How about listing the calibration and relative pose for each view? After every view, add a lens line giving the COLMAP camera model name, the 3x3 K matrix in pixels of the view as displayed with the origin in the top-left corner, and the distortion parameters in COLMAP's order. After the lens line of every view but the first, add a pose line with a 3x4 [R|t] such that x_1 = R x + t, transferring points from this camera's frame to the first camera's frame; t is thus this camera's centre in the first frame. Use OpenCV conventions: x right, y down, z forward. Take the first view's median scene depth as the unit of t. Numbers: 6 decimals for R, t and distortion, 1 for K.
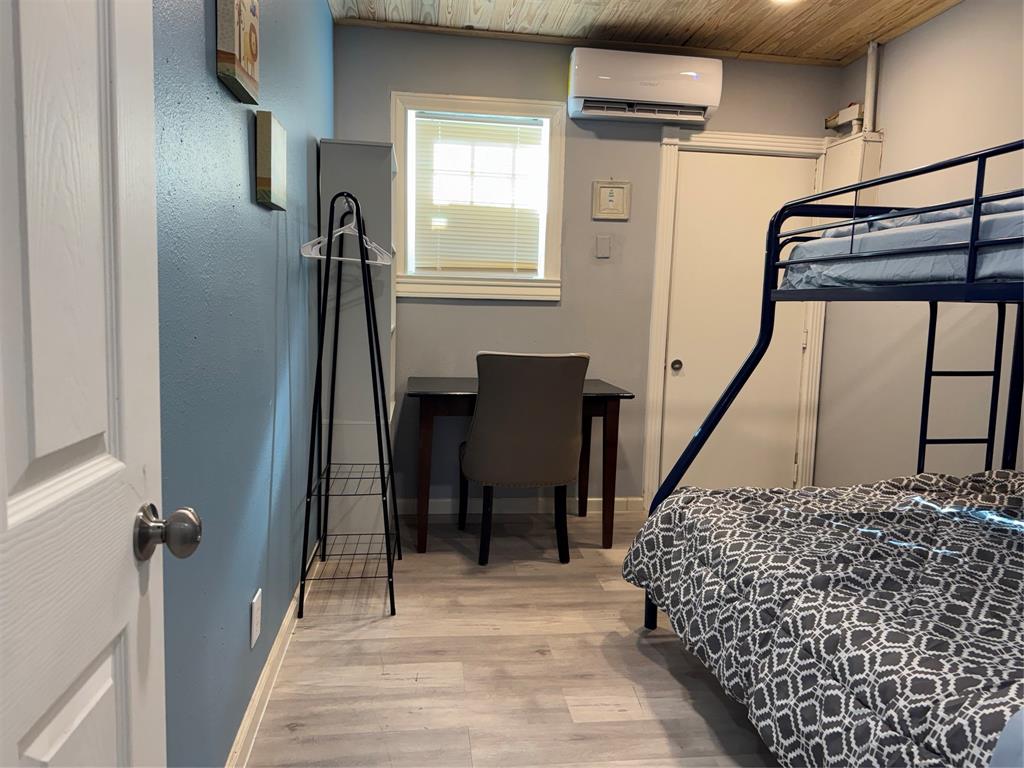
lens RADIAL K [[722.4, 0, 515.2], [0, 722.4, 386.4], [0, 0, 1]] dist [0.073455, -0.090520]
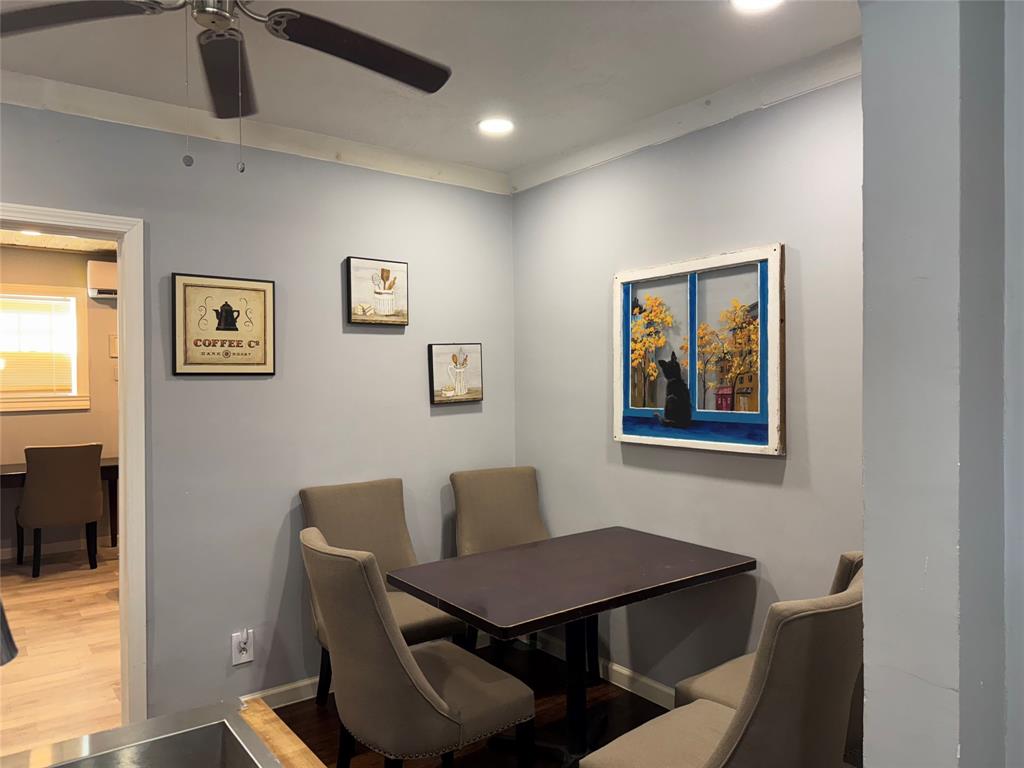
lens RADIAL K [[722.4, 0, 518.4], [0, 722.4, 383.1], [0, 0, 1]] dist [0.073455, -0.090520]
pose [[0.864842, -0.042042, 0.500281, 0.077318], [0.088553, 0.993638, -0.069582, 0.019889], [-0.494173, 0.104479, 0.863063, -0.875844]]
